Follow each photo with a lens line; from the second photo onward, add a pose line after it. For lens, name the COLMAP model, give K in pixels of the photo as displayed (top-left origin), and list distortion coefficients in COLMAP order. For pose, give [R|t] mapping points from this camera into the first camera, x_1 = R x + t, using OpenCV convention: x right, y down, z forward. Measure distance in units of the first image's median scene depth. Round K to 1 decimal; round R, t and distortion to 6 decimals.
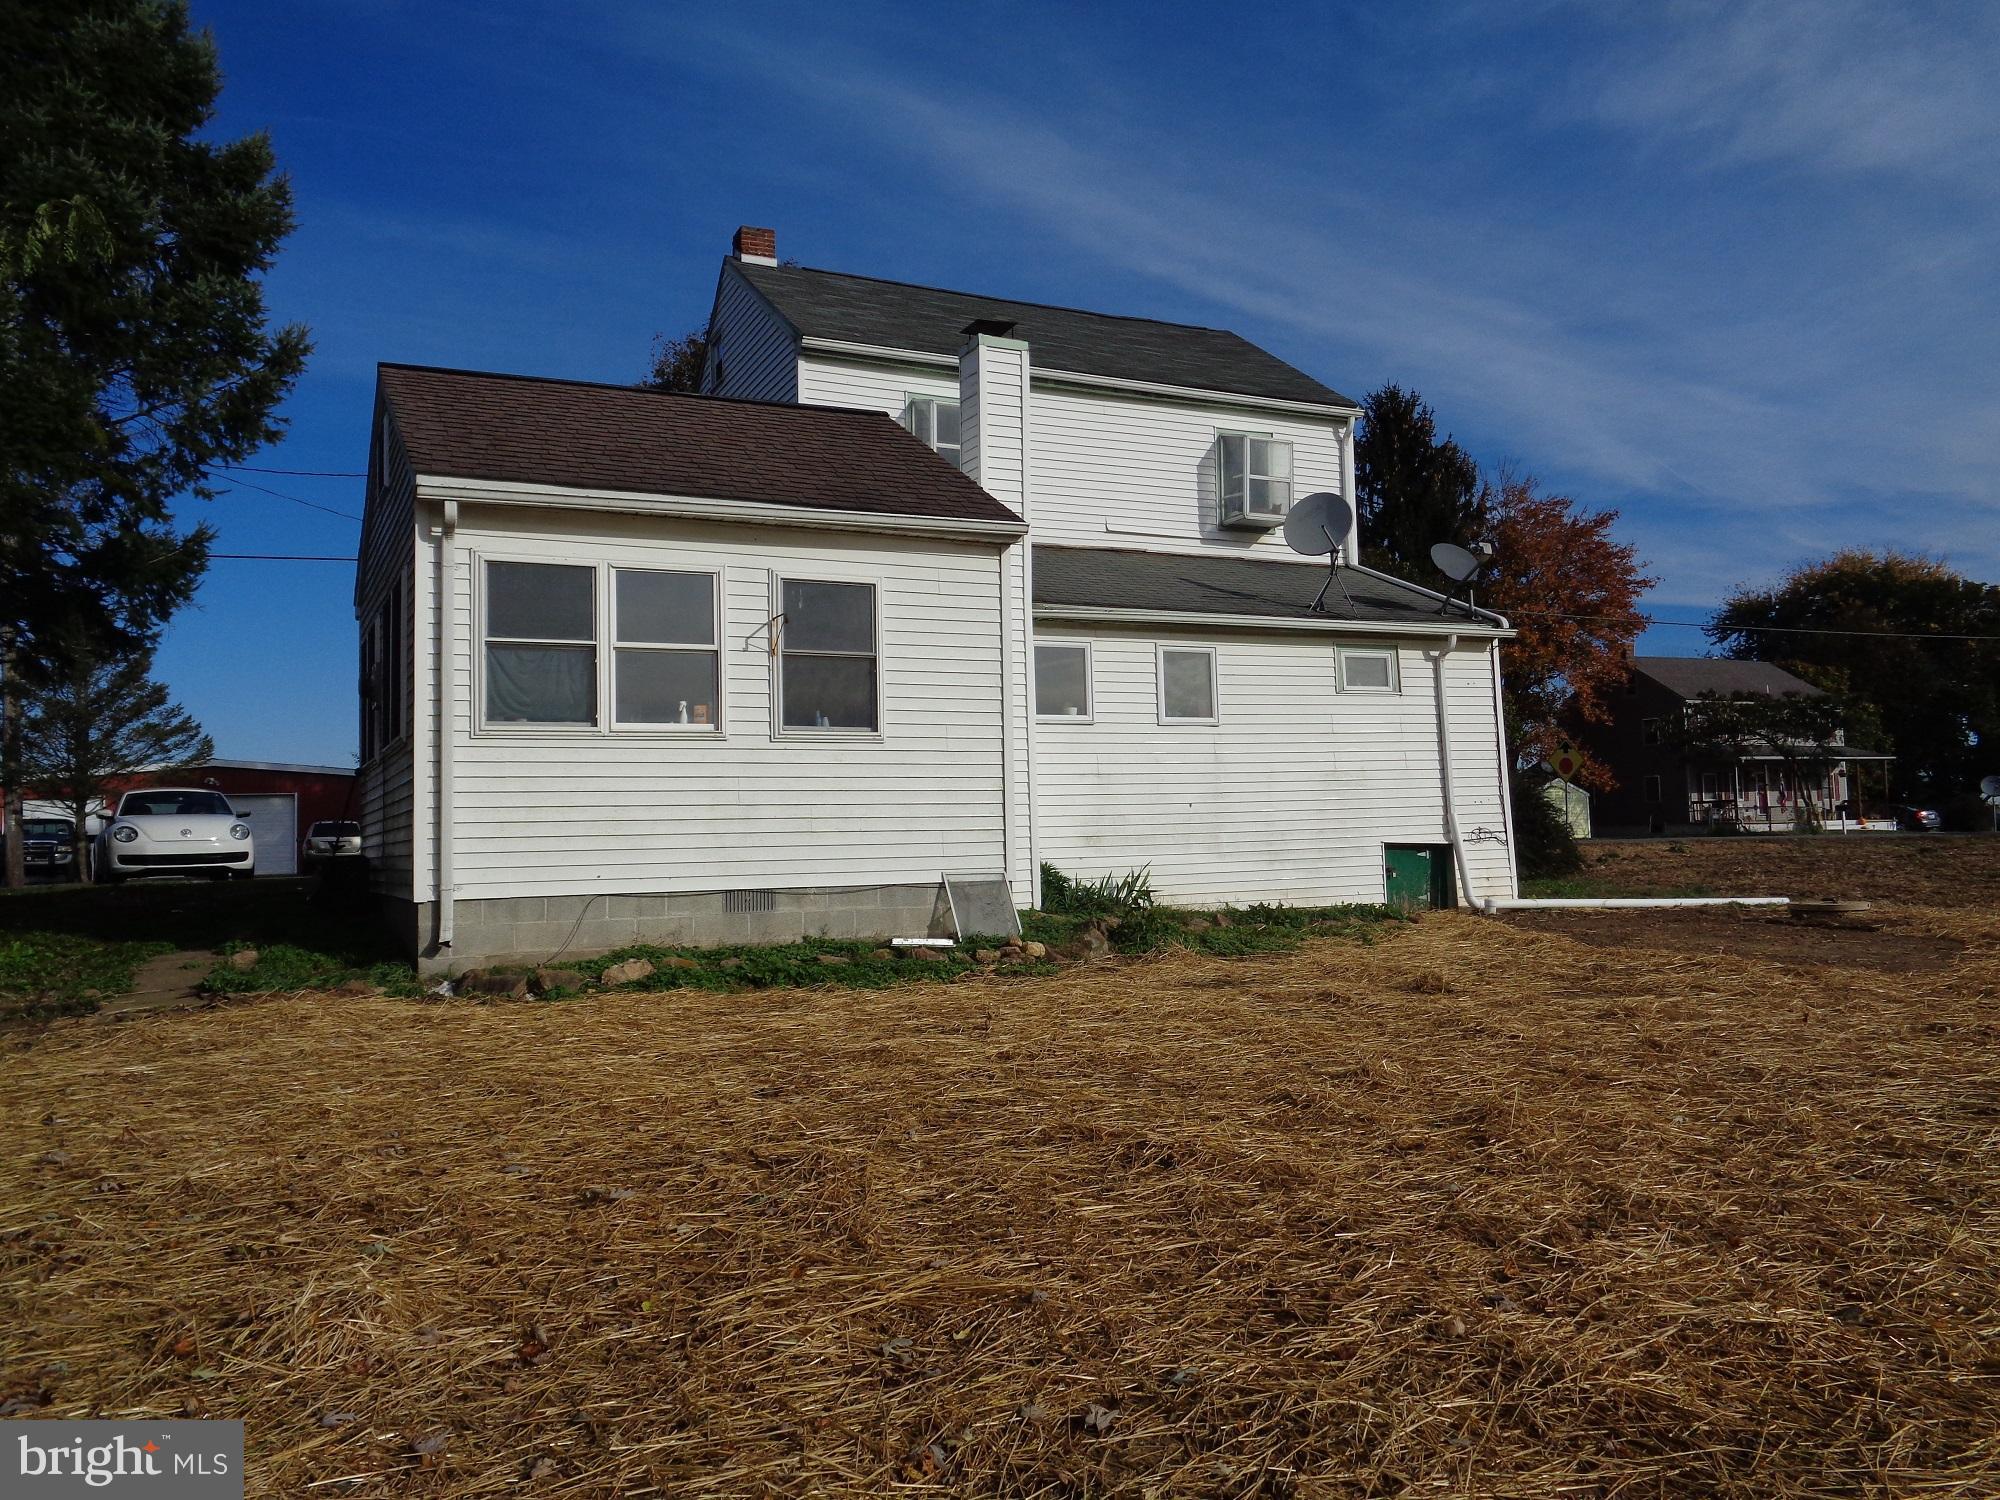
lens RADIAL K [[1457.4, 0, 1000.0], [0, 1457.4, 750.0], [0, 0, 1]] dist [0.010433, -0.000773]
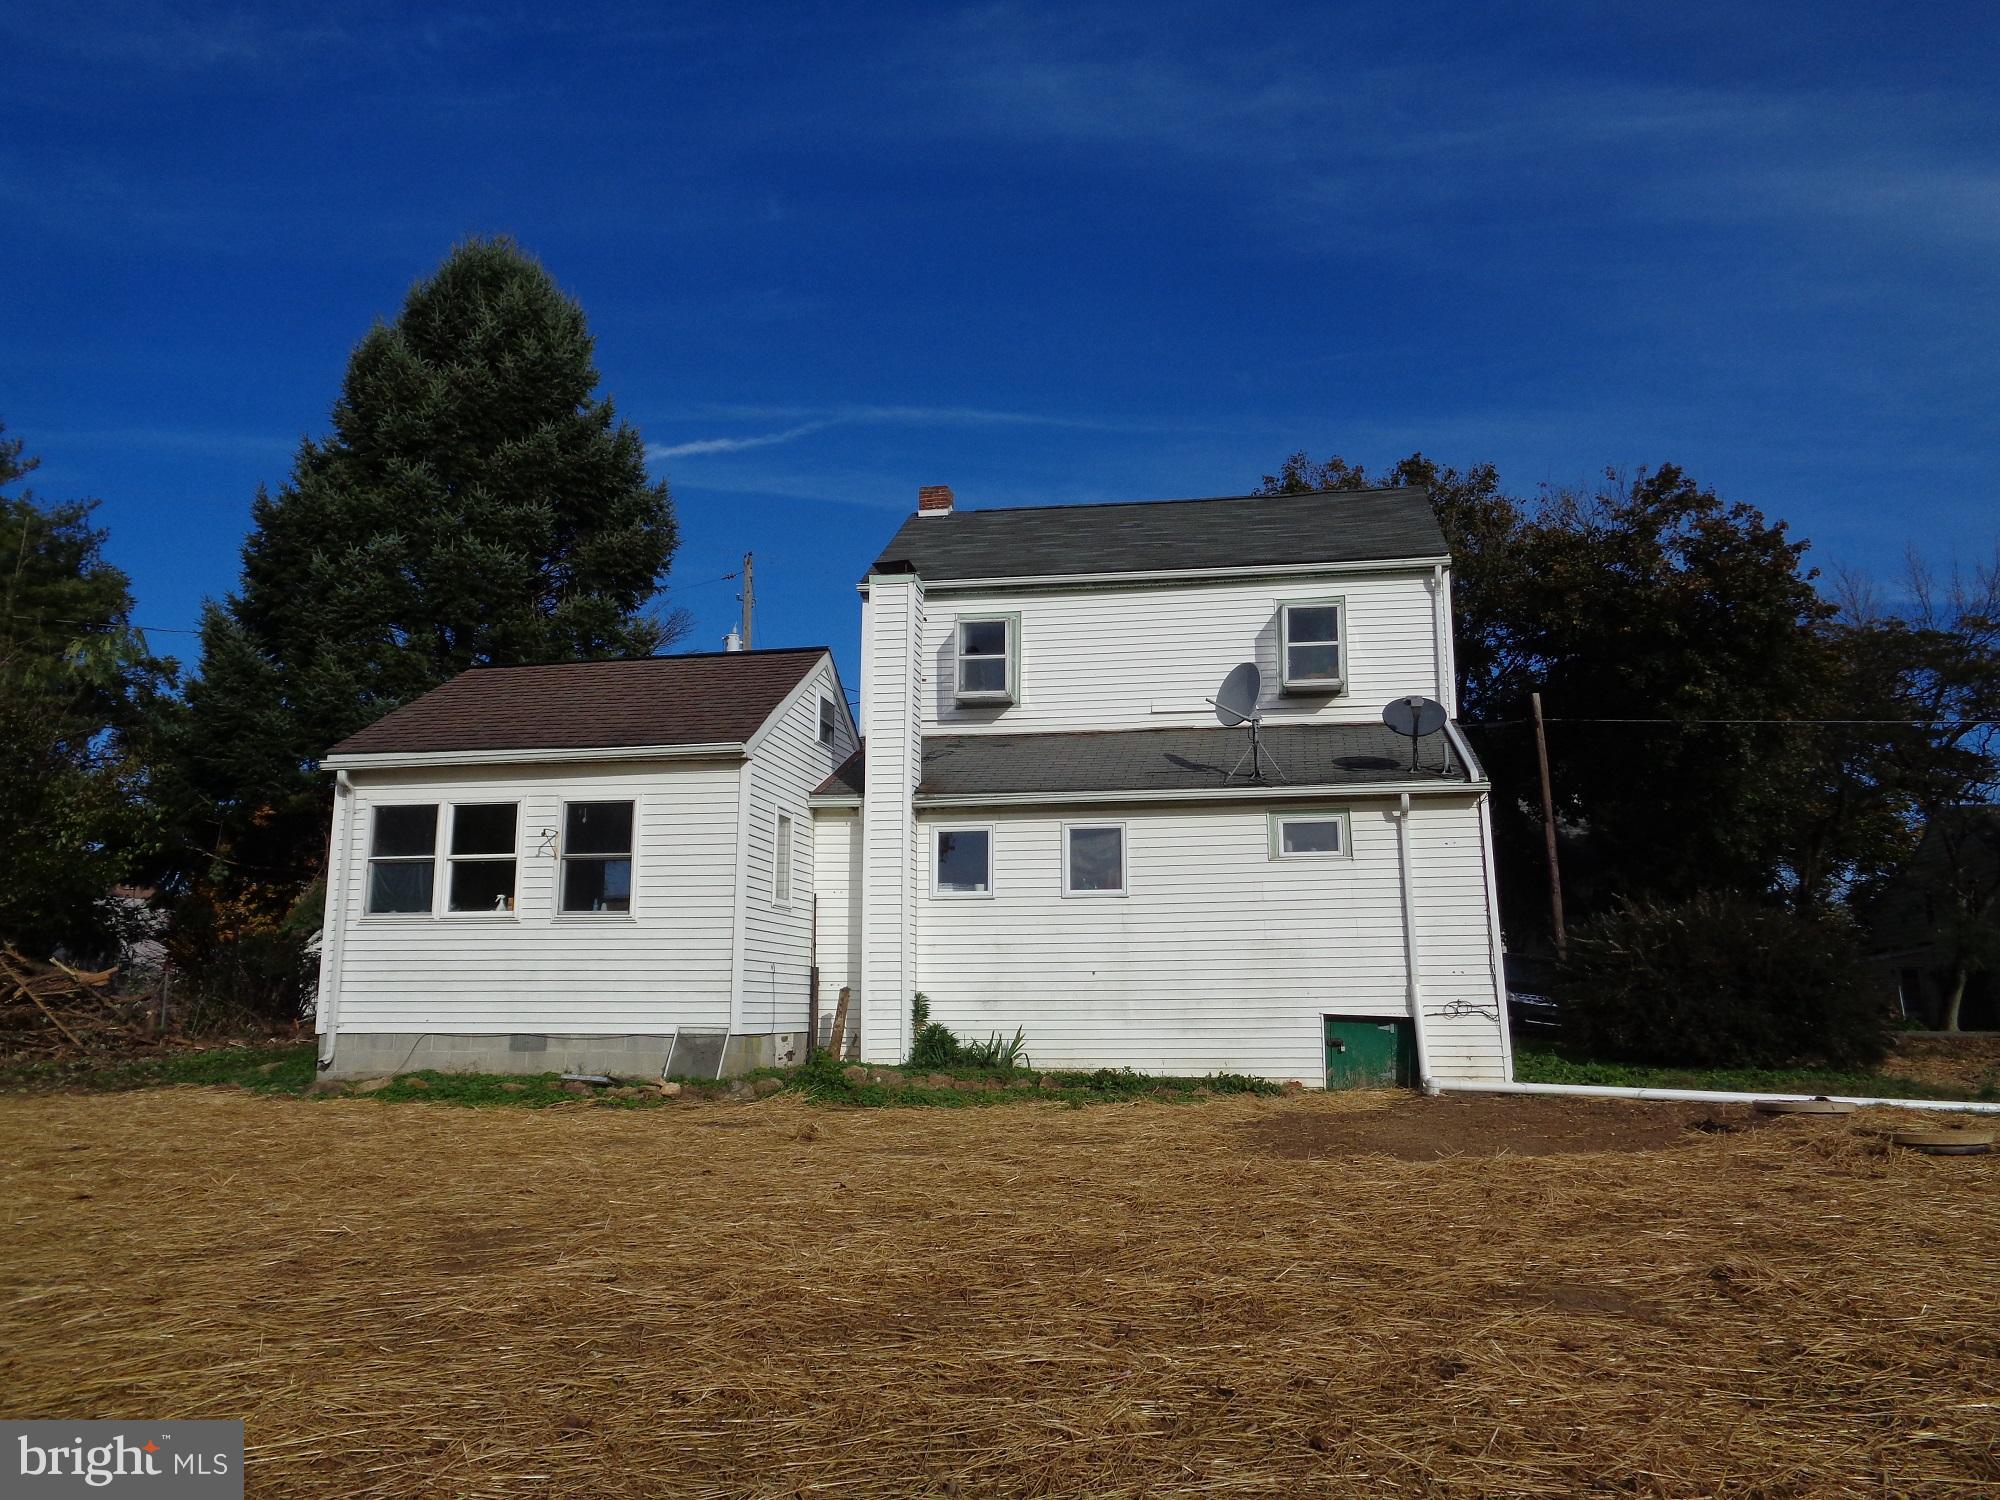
lens RADIAL K [[1457.4, 0, 1000.0], [0, 1457.4, 750.0], [0, 0, 1]] dist [0.010433, -0.000773]
pose [[0.824873, -0.078566, -0.559833, 0.680966], [0.015483, 0.993064, -0.116552, -0.000724], [0.565107, 0.087473, 0.820368, 0.079328]]
